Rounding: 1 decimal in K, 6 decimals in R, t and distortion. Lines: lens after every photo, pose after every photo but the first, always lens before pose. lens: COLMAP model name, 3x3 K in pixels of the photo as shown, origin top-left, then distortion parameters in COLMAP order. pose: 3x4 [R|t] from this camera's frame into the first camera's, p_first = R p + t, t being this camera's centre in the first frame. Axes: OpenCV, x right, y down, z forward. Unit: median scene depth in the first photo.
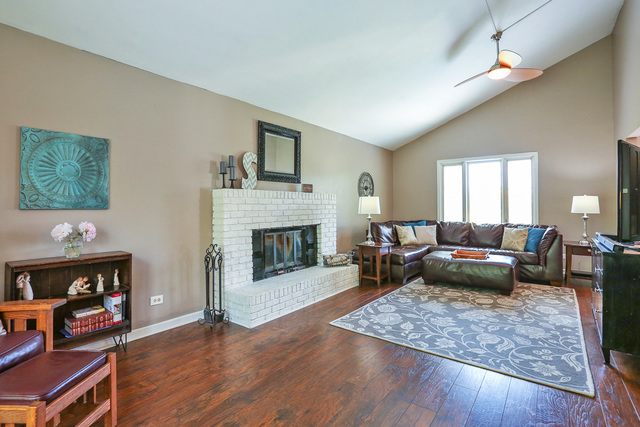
lens RADIAL K [[321.6, 0, 324.2], [0, 321.6, 208.5], [0, 0, 1]] dist [-0.033941, 0.003204]
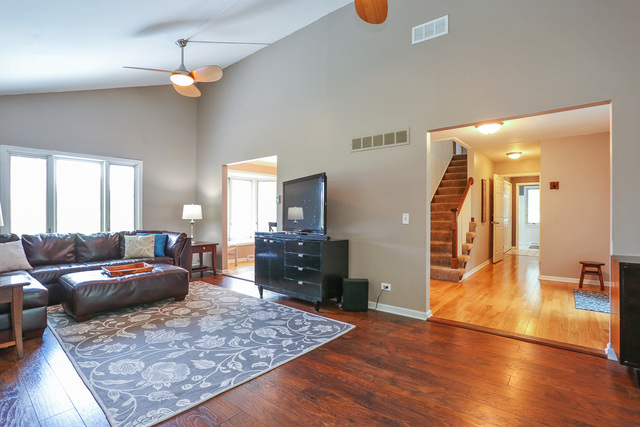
lens RADIAL K [[286.5, 0, 325.8], [0, 286.5, 214.8], [0, 0, 1]] dist [-0.024478, -0.000195]
pose [[0.075882, -0.000870, 0.997116, -0.403758], [0.003654, 0.999993, 0.000594, -0.001111], [-0.997110, 0.003598, 0.075884, 0.625067]]
